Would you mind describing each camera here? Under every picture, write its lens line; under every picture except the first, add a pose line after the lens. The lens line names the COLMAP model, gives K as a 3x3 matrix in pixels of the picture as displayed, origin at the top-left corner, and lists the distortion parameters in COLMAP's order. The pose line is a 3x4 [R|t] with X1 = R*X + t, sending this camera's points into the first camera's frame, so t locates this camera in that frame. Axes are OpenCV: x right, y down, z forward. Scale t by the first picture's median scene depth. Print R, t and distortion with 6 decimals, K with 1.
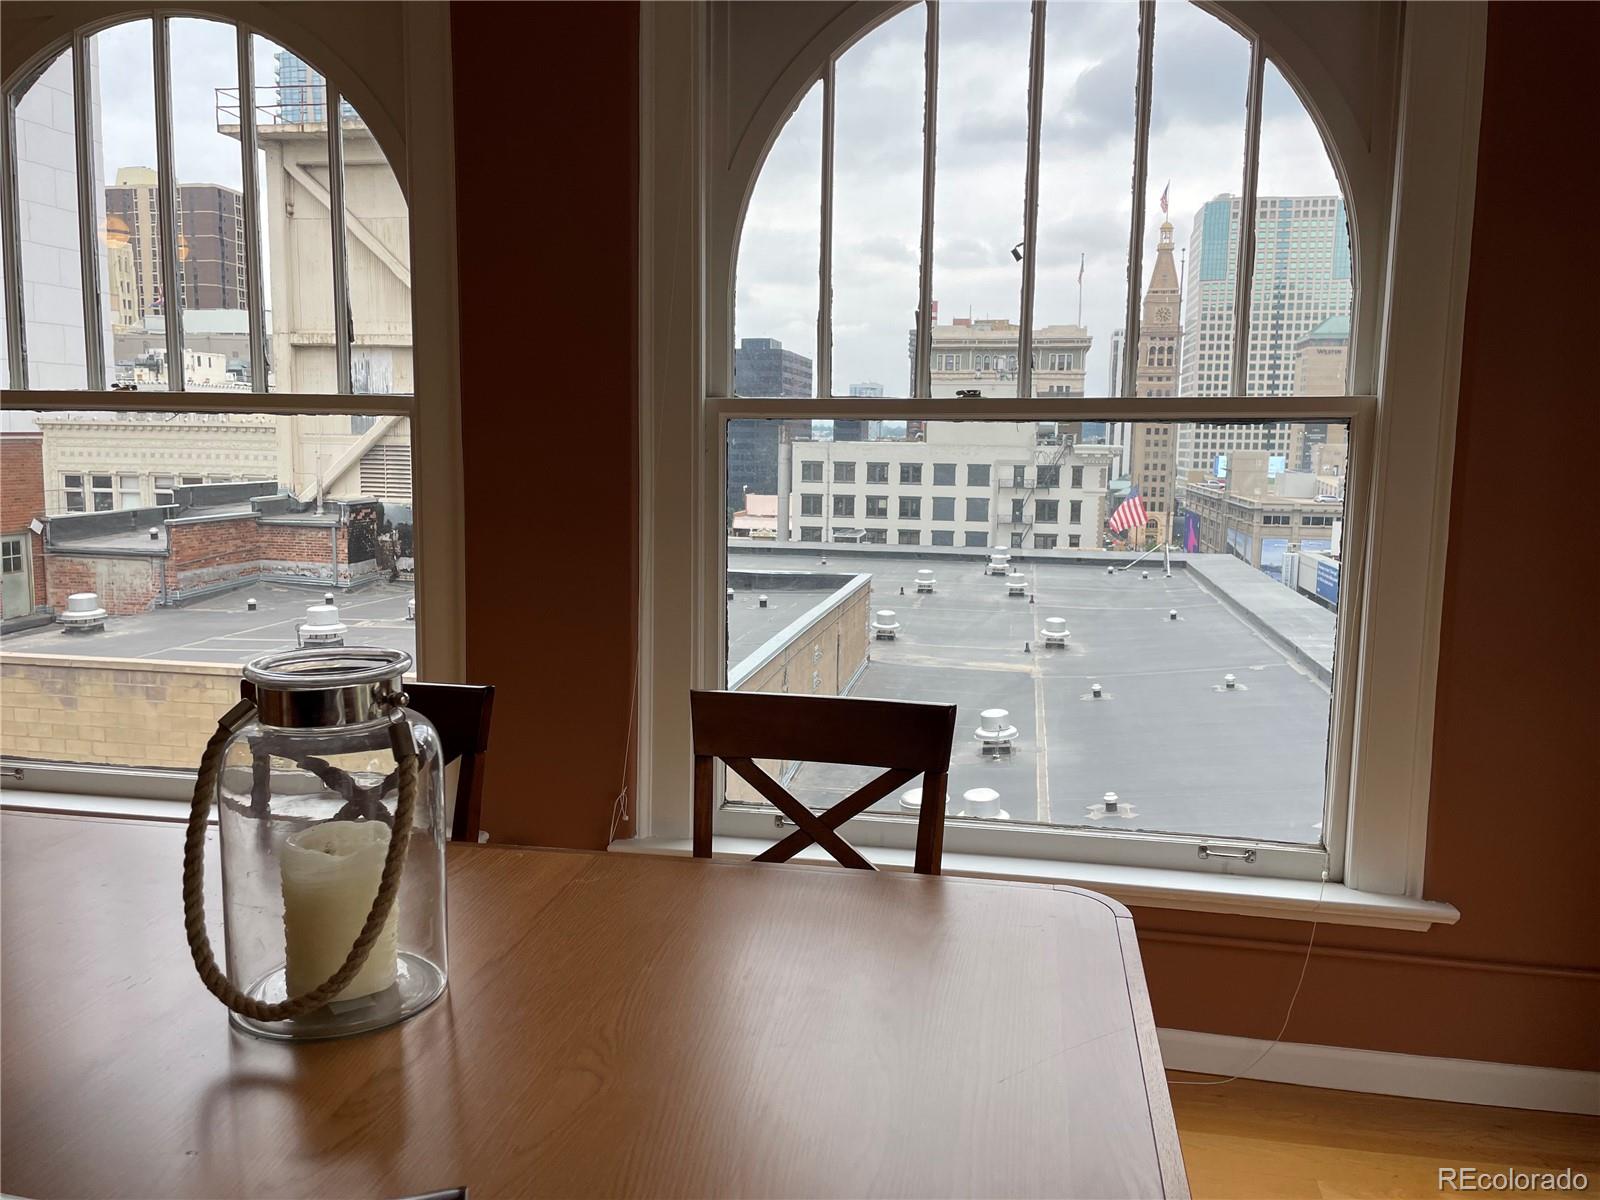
lens RADIAL K [[1212.7, 0, 786.9], [0, 1212.7, 560.0], [0, 0, 1]] dist [0.081956, -0.098256]
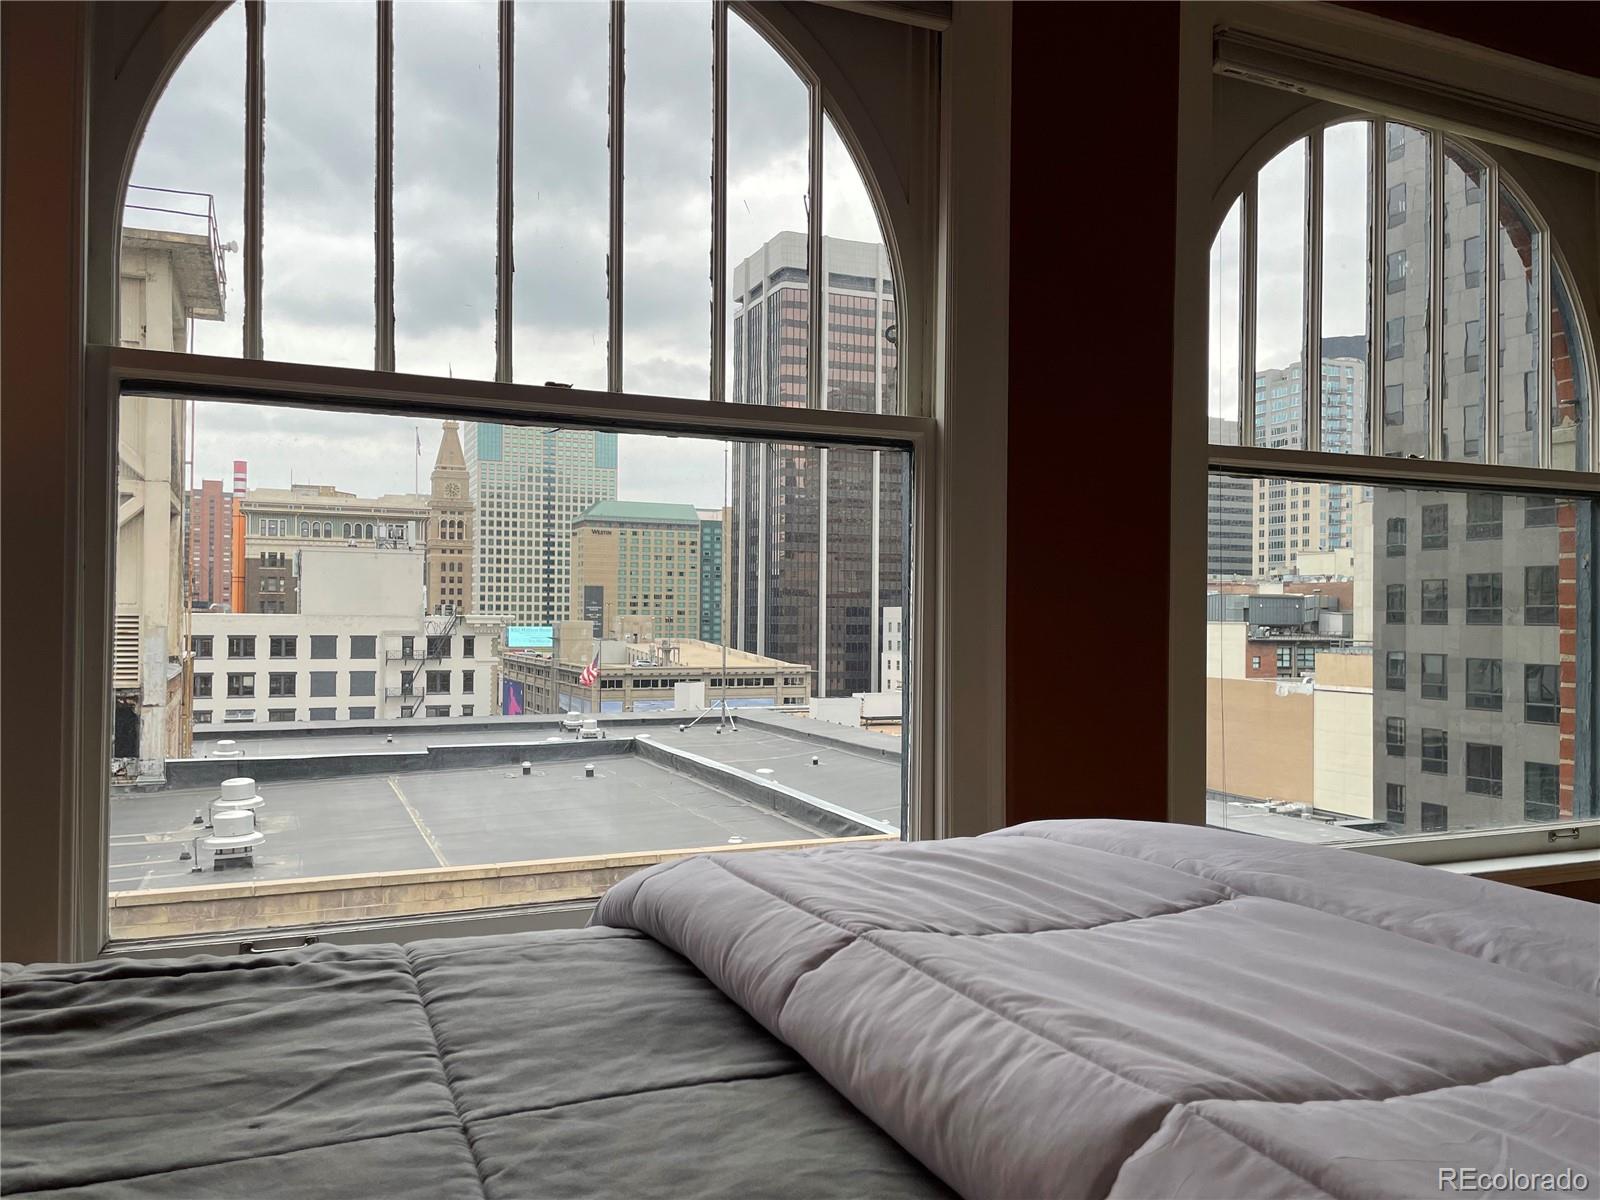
lens RADIAL K [[1212.7, 0, 806.5], [0, 1212.7, 603.9], [0, 0, 1]] dist [0.081956, -0.098256]
pose [[0.821704, -0.000763, 0.569915, -0.104435], [0.060196, 0.994522, -0.085458, -0.000790], [-0.566727, 0.104528, 0.817248, 0.019865]]
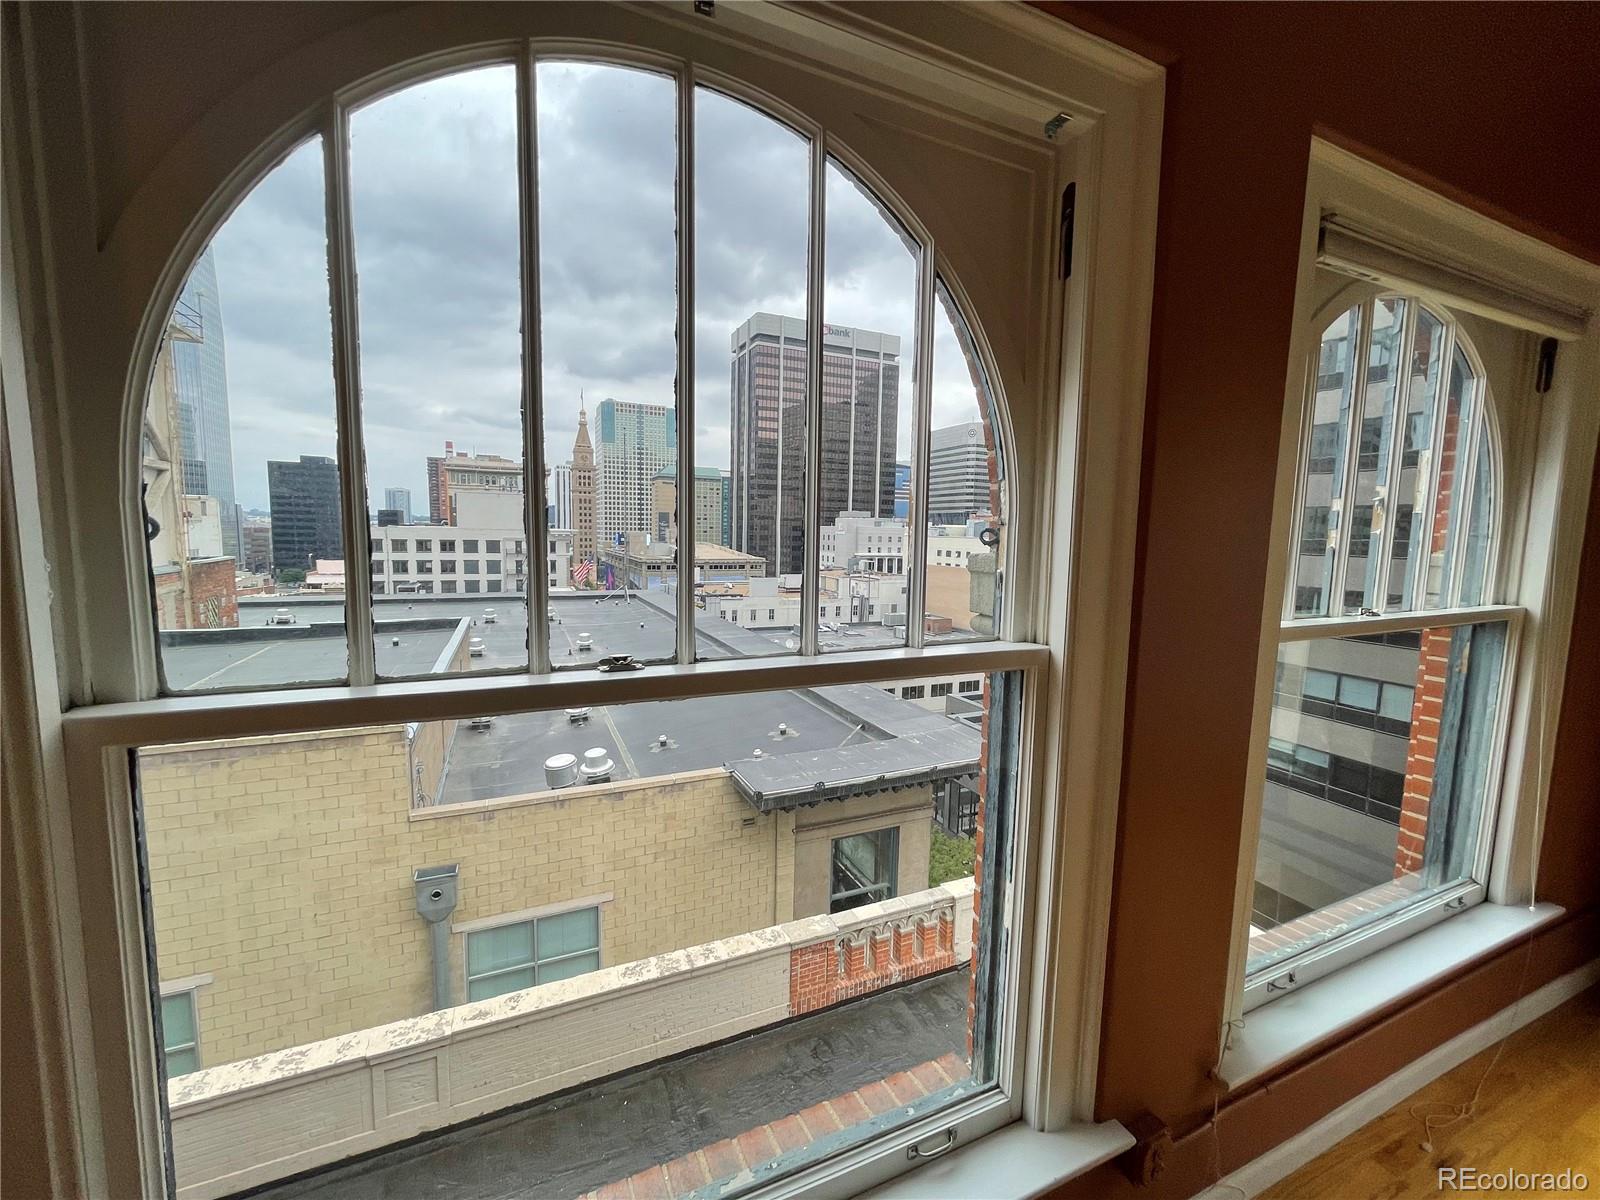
lens RADIAL K [[641.4, 0, 805.9], [0, 641.4, 604.6], [0, 0, 1]] dist [0.001497, -0.000453]
pose [[0.809726, -0.065084, 0.583187, -0.016874], [0.050110, 0.997869, 0.041787, -0.004730], [-0.584664, -0.004613, 0.811262, 0.016099]]
